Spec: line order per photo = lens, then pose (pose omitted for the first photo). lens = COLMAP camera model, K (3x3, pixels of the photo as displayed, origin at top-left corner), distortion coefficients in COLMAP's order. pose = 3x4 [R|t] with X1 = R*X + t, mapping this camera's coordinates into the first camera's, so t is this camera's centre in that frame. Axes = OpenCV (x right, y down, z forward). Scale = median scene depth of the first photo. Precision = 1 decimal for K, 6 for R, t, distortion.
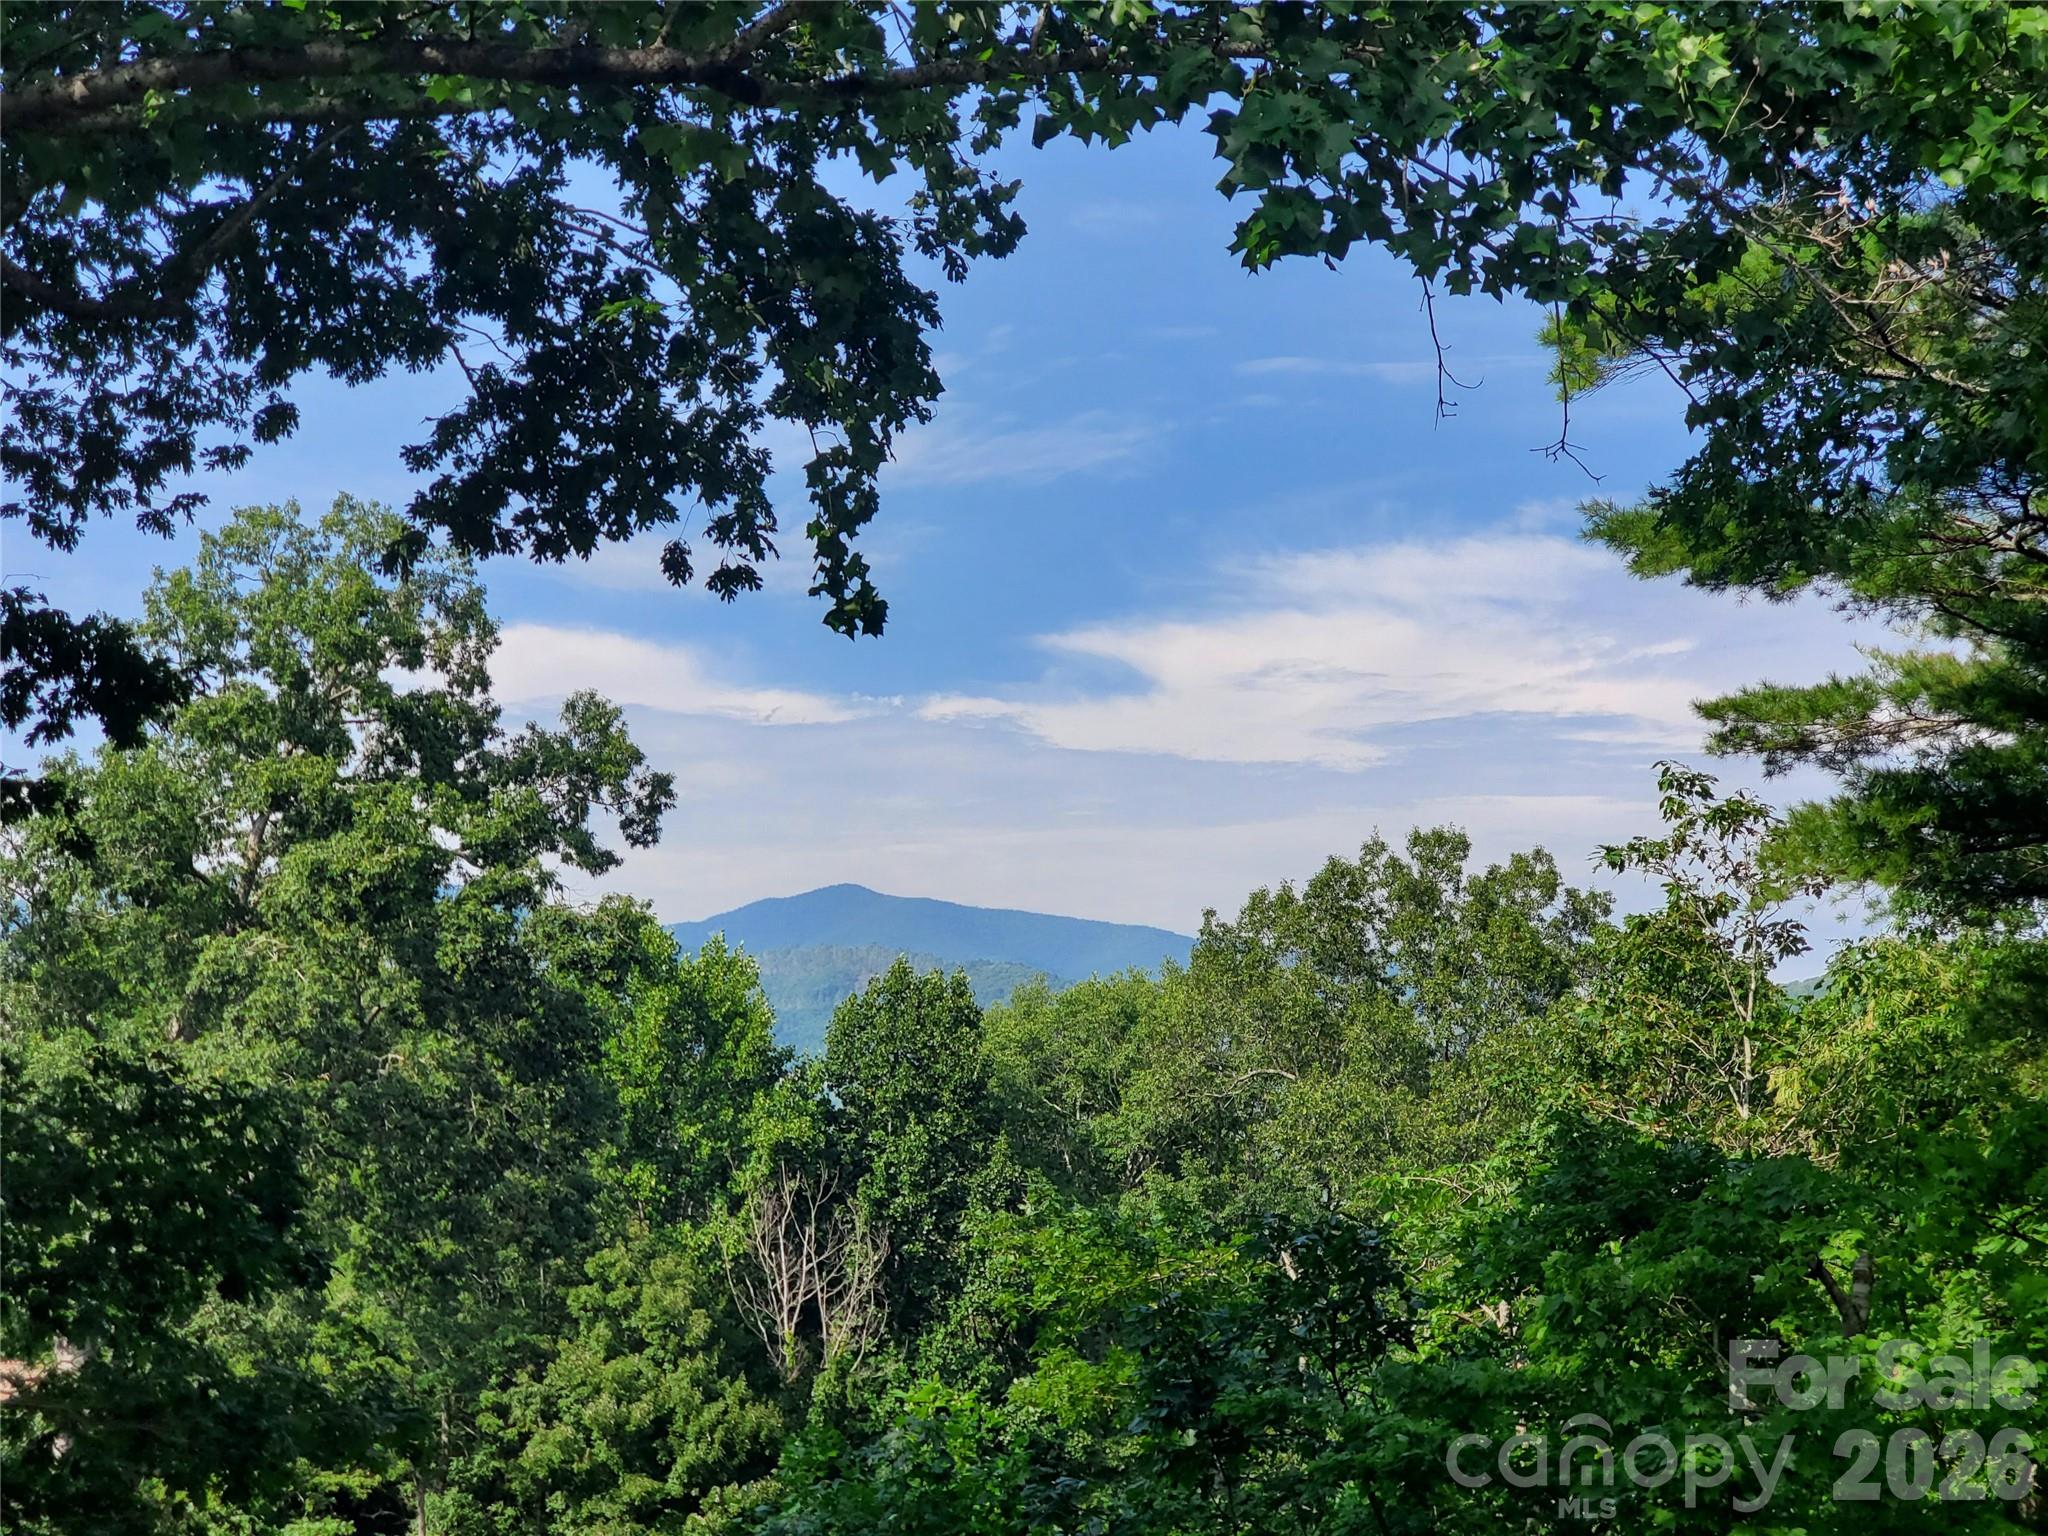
lens RADIAL K [[2885.4, 0, 1016.8], [0, 2885.4, 782.8], [0, 0, 1]] dist [0.096471, 0.000000]
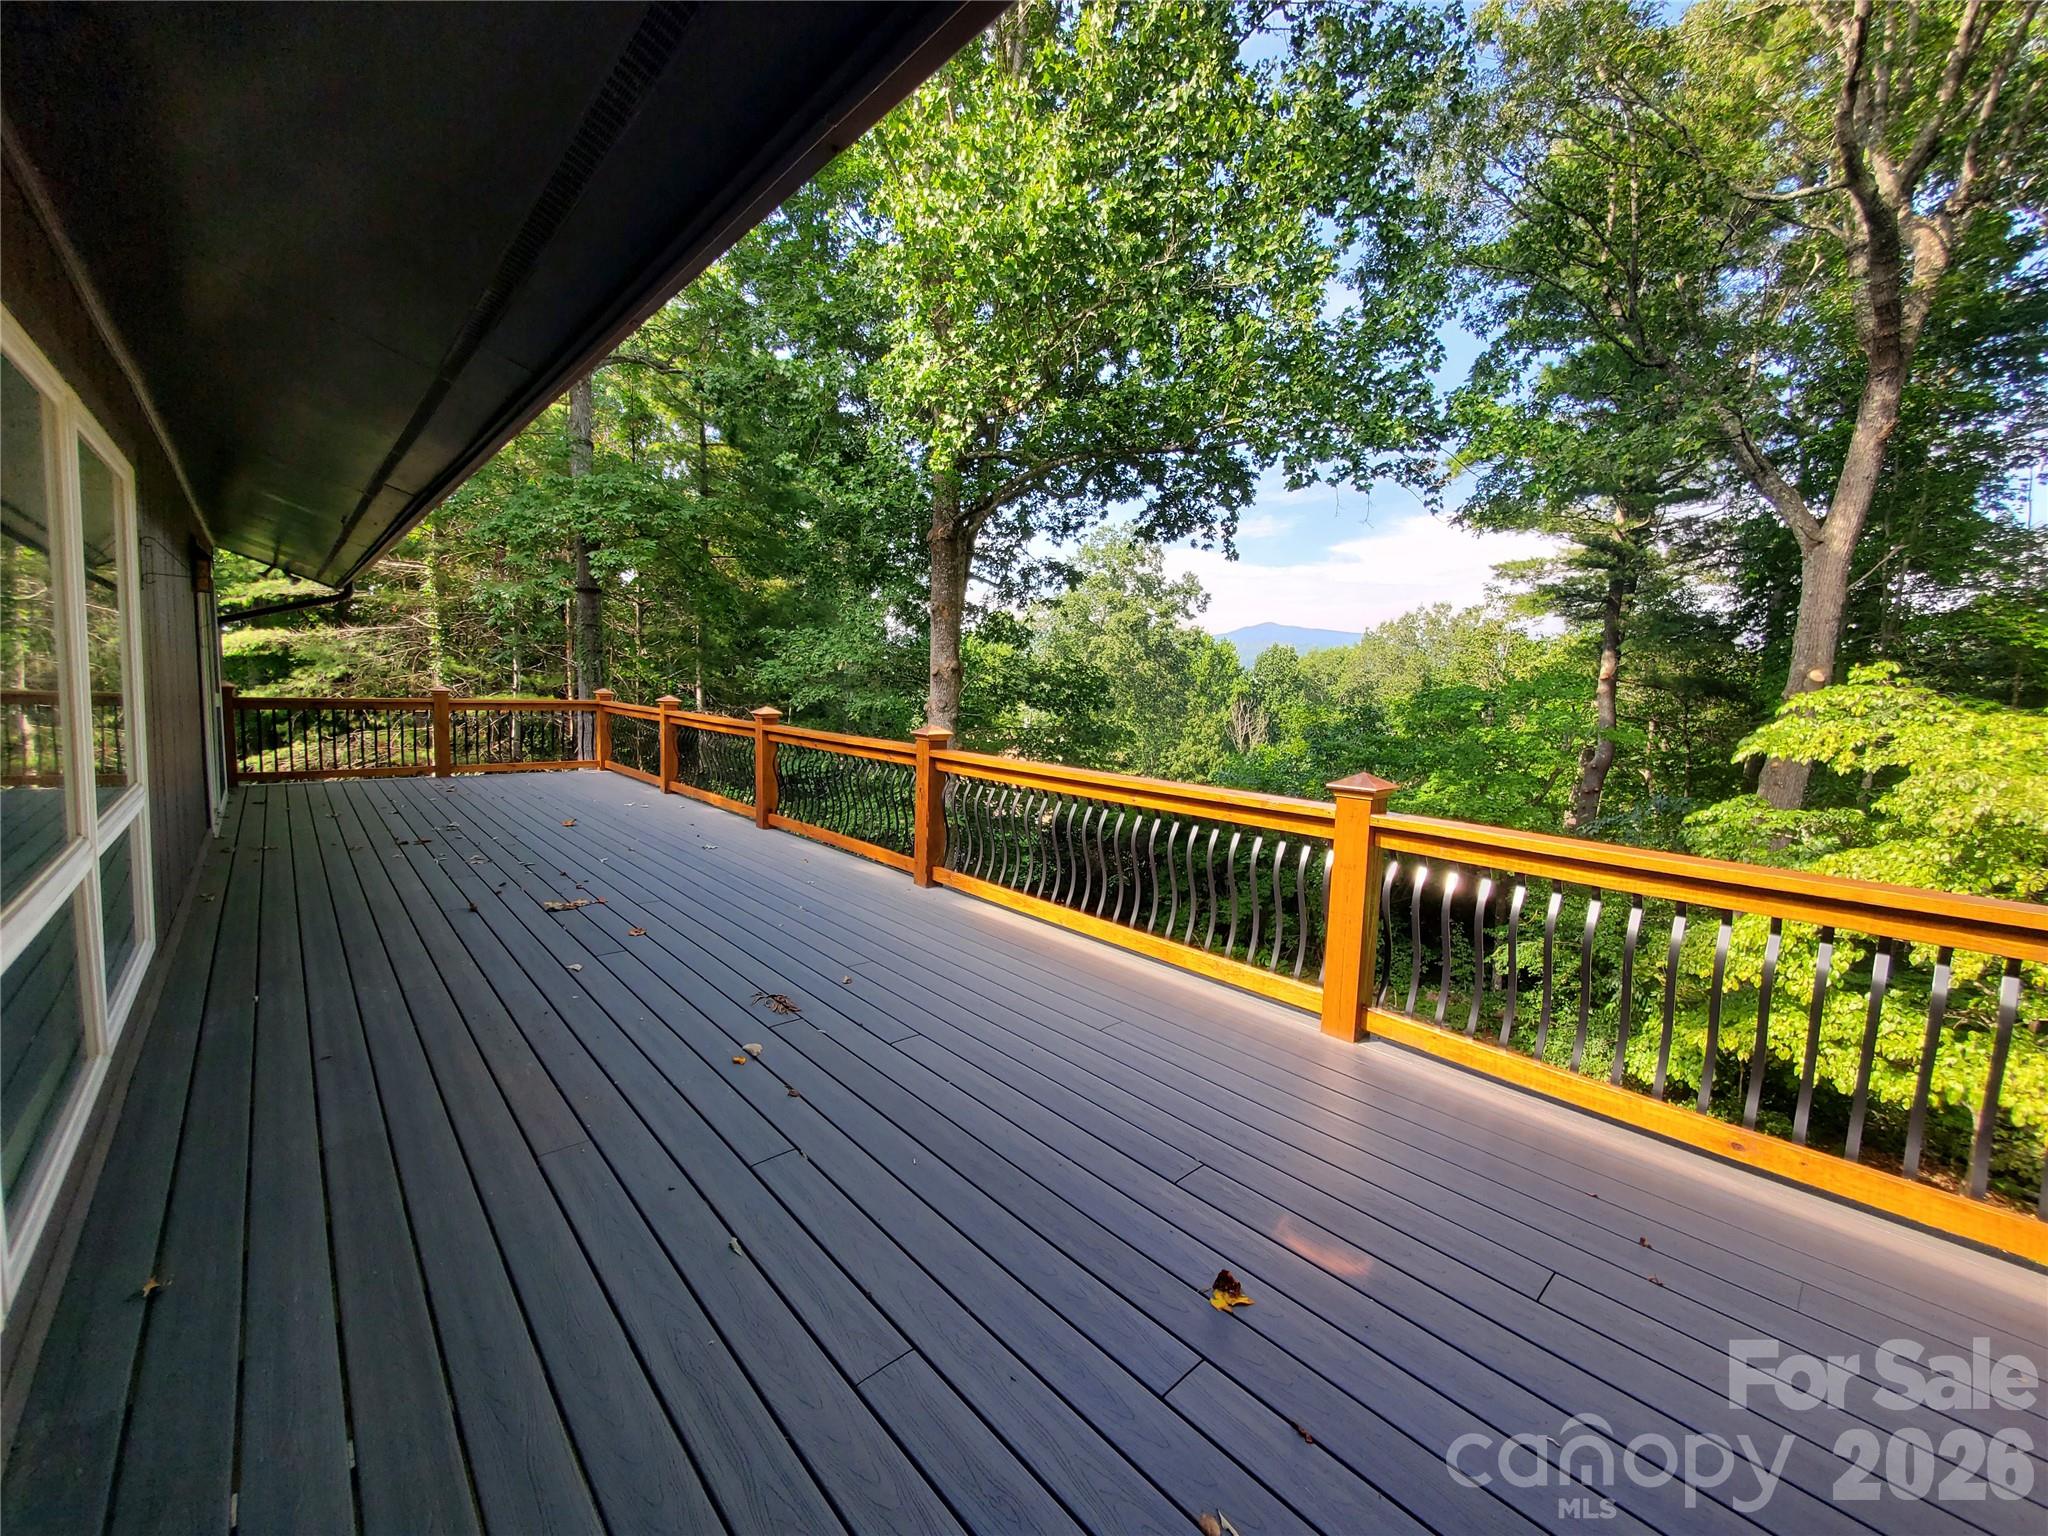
lens RADIAL K [[807.0, 0, 1045.6], [0, 807.0, 768.5], [0, 0, 1]] dist [0.002847, -0.000508]
pose [[0.945527, 0.043936, -0.322565, 0.038357], [0.024933, 0.978167, 0.206320, -0.001745], [0.324587, -0.203124, 0.923788, -0.123415]]
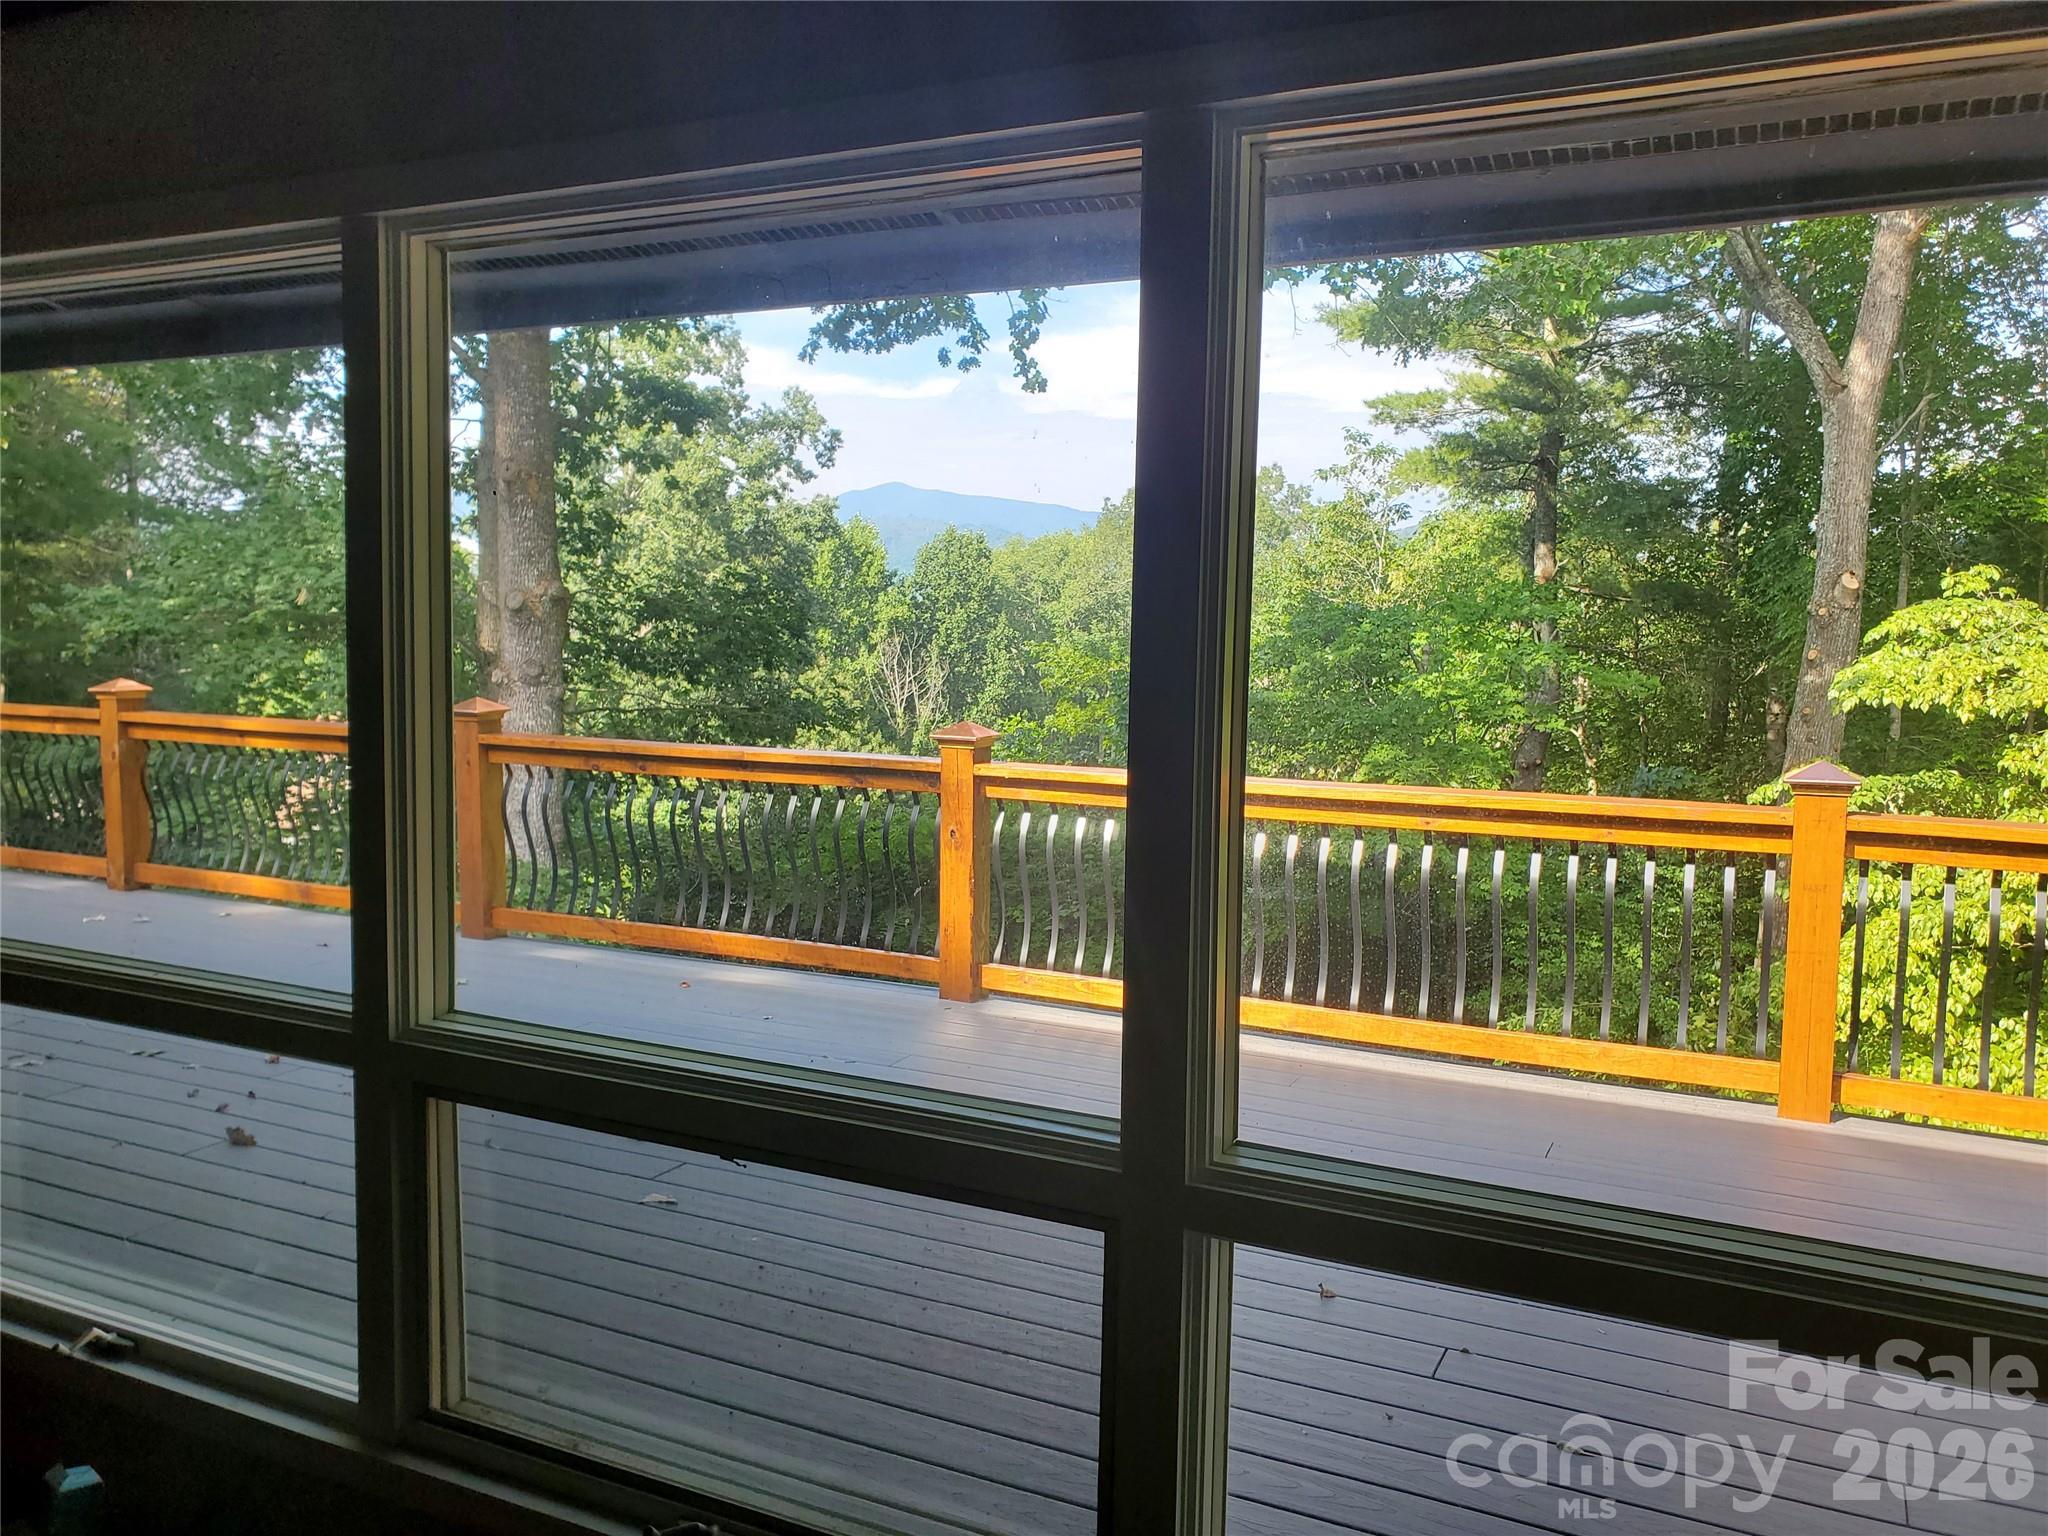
lens RADIAL K [[1593.8, 0, 1037.3], [0, 1593.8, 783.5], [0, 0, 1]] dist [0.025658, -0.013070]
pose [[0.999041, -0.017015, 0.040332, -0.049293], [0.007638, 0.974991, 0.222111, -0.012814], [-0.043102, -0.221590, 0.974187, -0.166687]]
